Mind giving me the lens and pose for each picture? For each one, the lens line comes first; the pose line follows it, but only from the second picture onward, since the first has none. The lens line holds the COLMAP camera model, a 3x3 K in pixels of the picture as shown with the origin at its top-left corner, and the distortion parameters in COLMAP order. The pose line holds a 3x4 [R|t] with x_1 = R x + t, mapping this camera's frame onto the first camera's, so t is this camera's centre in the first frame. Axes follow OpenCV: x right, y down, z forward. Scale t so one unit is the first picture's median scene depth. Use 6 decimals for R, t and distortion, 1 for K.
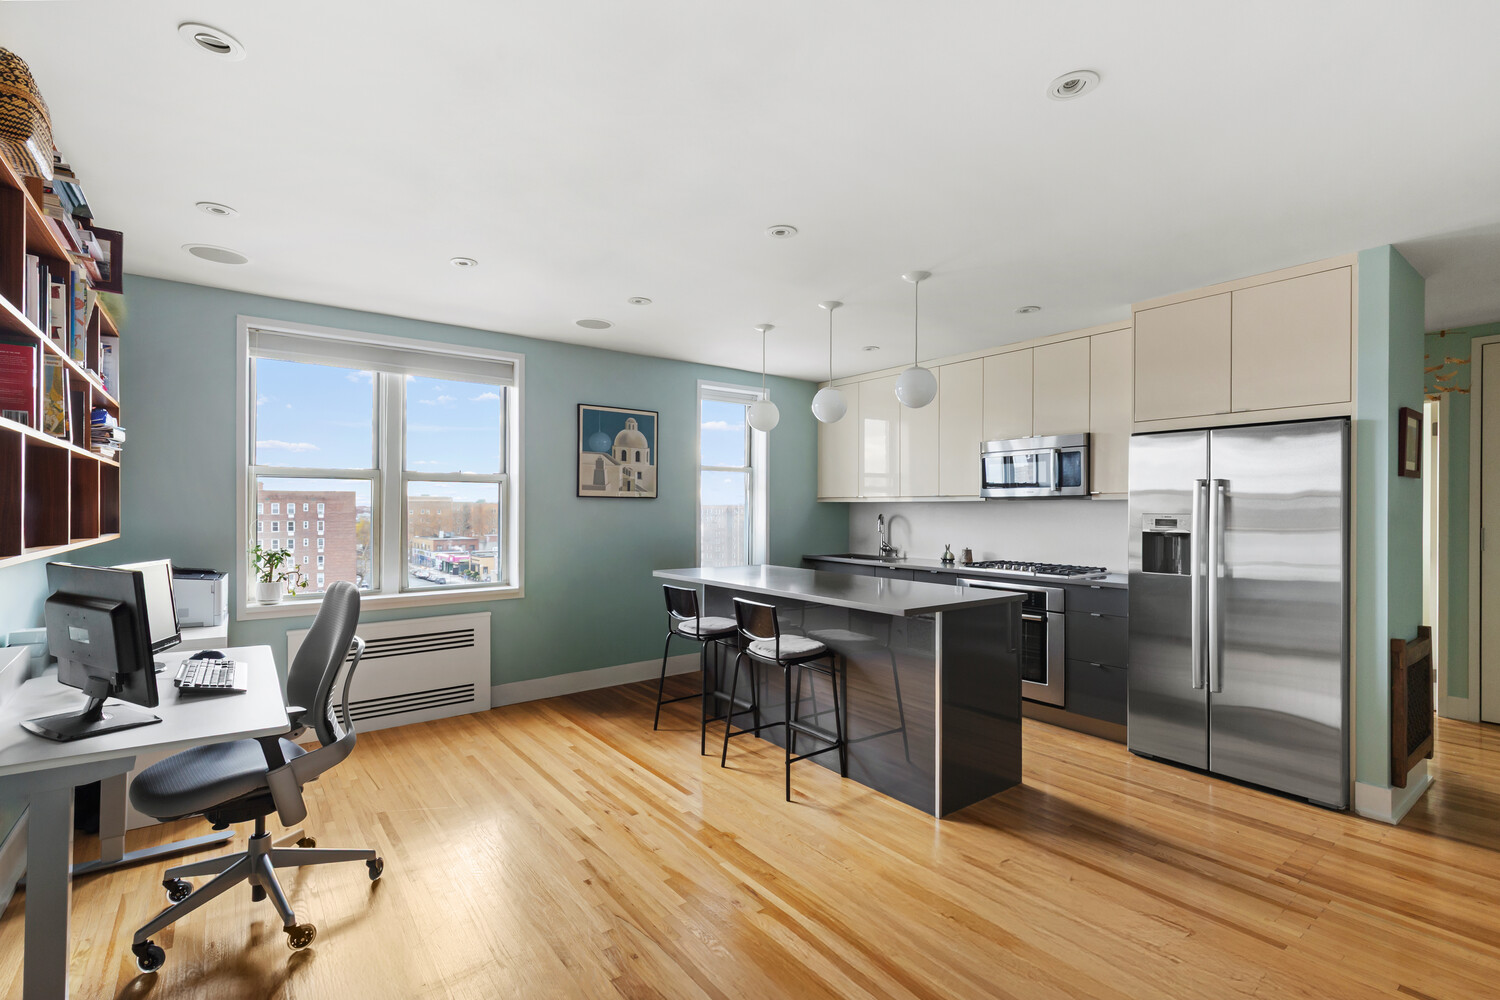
lens RADIAL K [[680.2, 0, 740.3], [0, 680.2, 509.6], [0, 0, 1]] dist [0.001138, -0.000172]
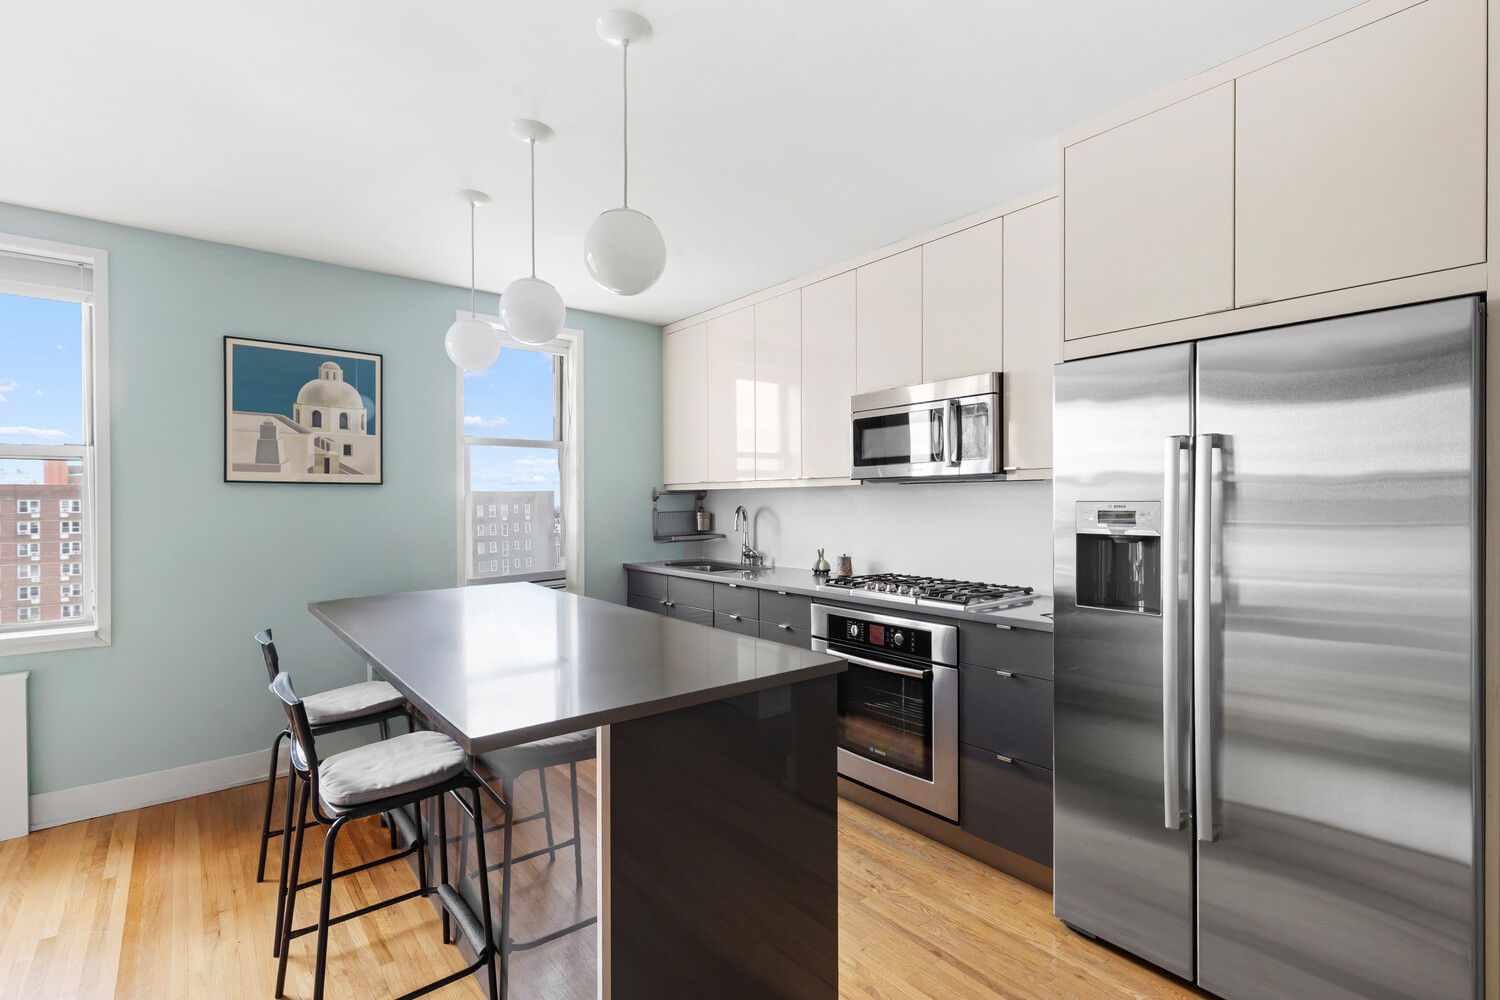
lens RADIAL K [[687.8, 0, 746.4], [0, 687.8, 507.8], [0, 0, 1]] dist [0.001434, 0.000037]
pose [[0.999311, -0.006963, 0.036462, 0.251771], [0.006730, 0.999956, 0.006509, 0.004877], [-0.036506, -0.006259, 0.999314, 0.374457]]
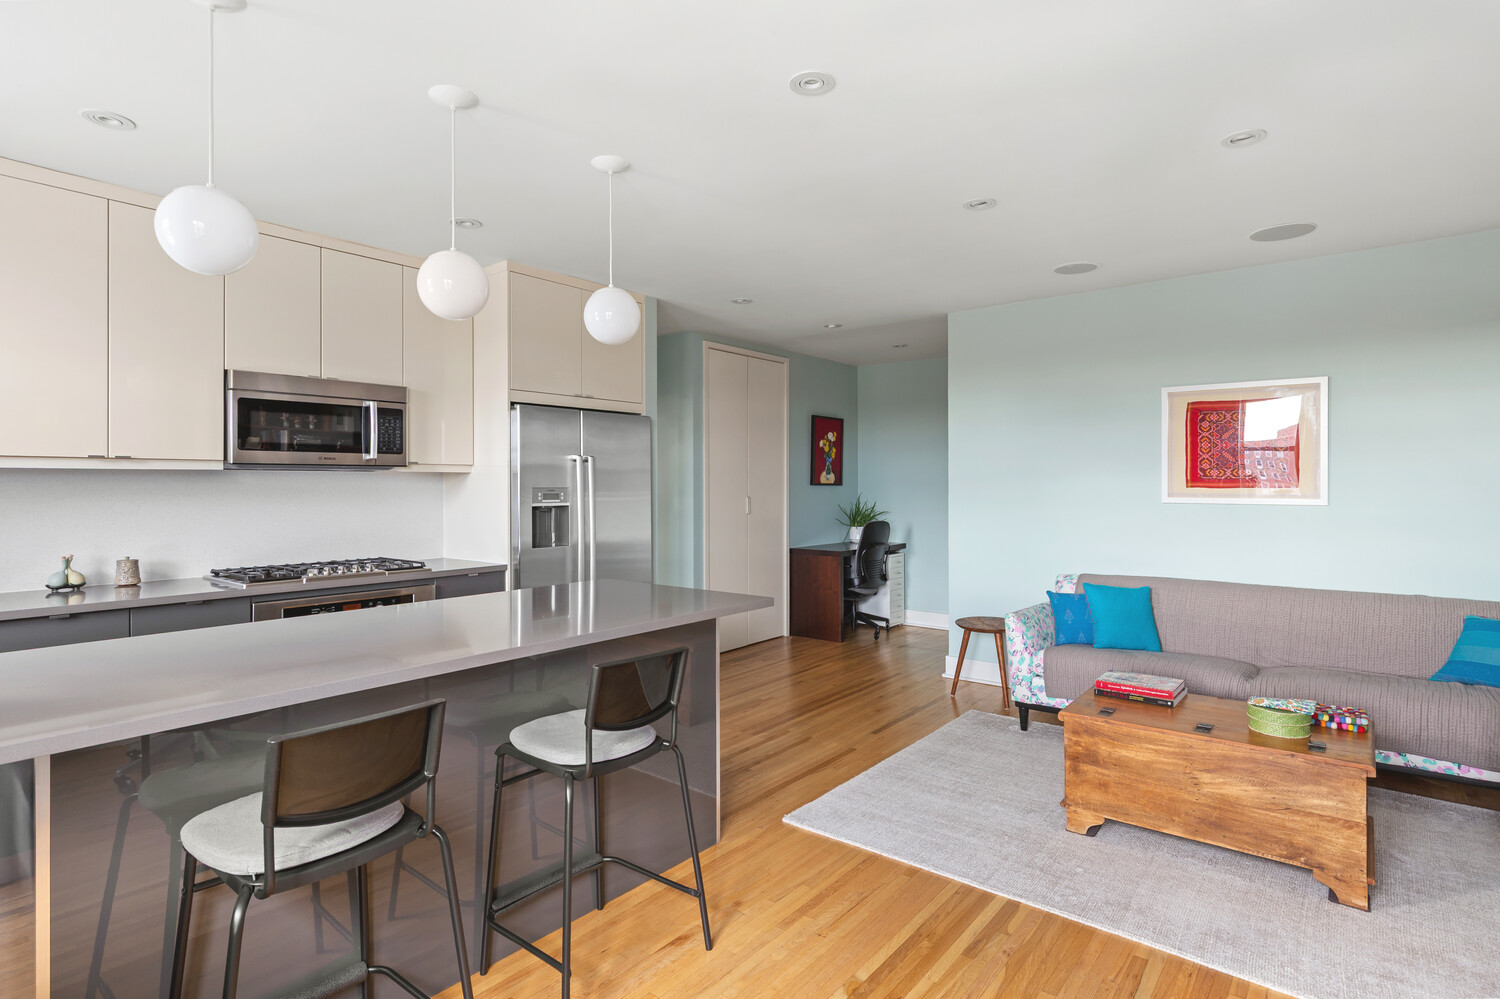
lens RADIAL K [[751.5, 0, 766.7], [0, 751.5, 481.1], [0, 0, 1]] dist [0.001269, -0.000474]
pose [[-0.248408, 0.003305, 0.968650, -0.433752], [0.005897, 0.999981, -0.001900, 0.000999], [-0.968638, 0.005240, -0.248422, 0.794285]]
